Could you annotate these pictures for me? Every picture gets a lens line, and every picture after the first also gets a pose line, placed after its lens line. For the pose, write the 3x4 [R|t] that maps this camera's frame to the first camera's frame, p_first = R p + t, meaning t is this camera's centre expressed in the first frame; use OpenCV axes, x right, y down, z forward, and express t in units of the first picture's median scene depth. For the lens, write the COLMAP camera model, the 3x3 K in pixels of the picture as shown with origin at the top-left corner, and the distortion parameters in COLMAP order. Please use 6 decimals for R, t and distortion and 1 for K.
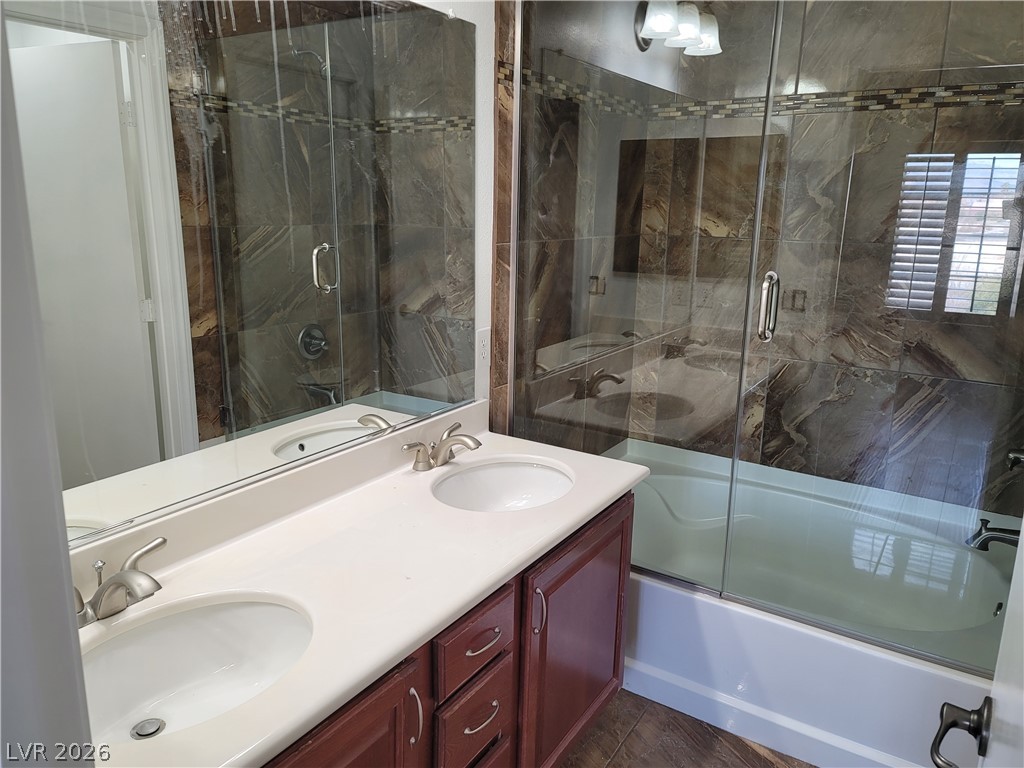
lens RADIAL K [[747.6, 0, 511.9], [0, 747.6, 384.8], [0, 0, 1]] dist [0.071689, -0.055307]
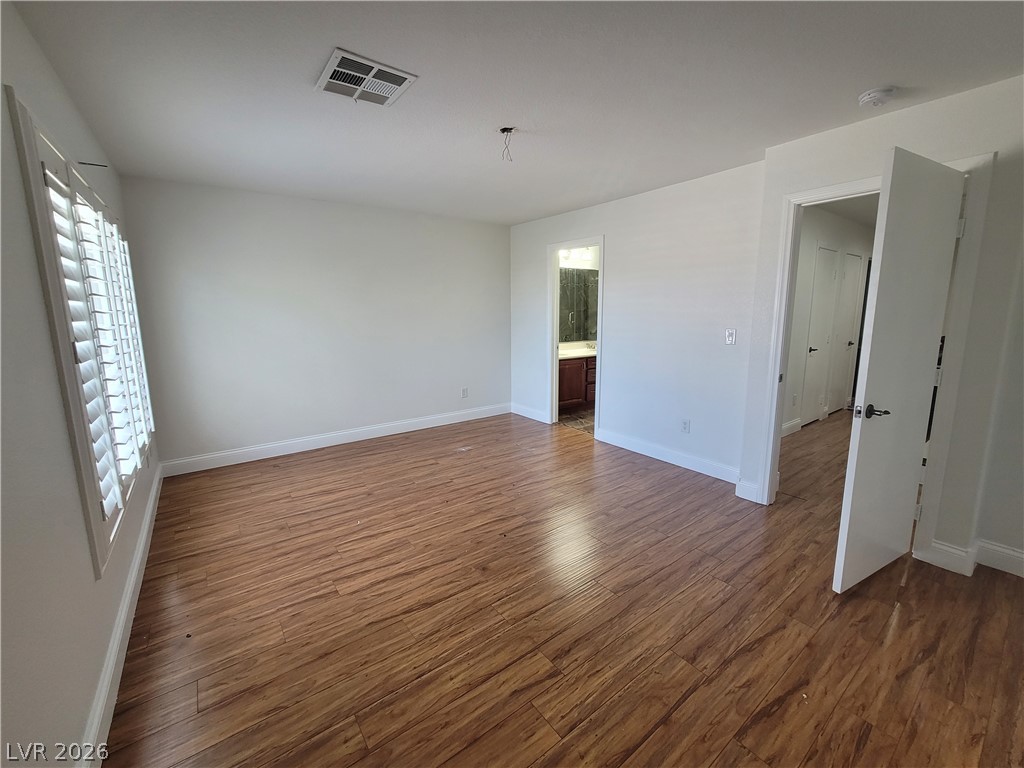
lens RADIAL K [[417.8, 0, 511.6], [0, 417.8, 378.2], [0, 0, 1]] dist [-0.005806, 0.000024]
pose [[0.935578, 0.027136, -0.352077, 0.241242], [-0.051984, 0.996764, -0.061313, 0.293213], [0.349274, 0.075666, 0.933961, -1.141275]]
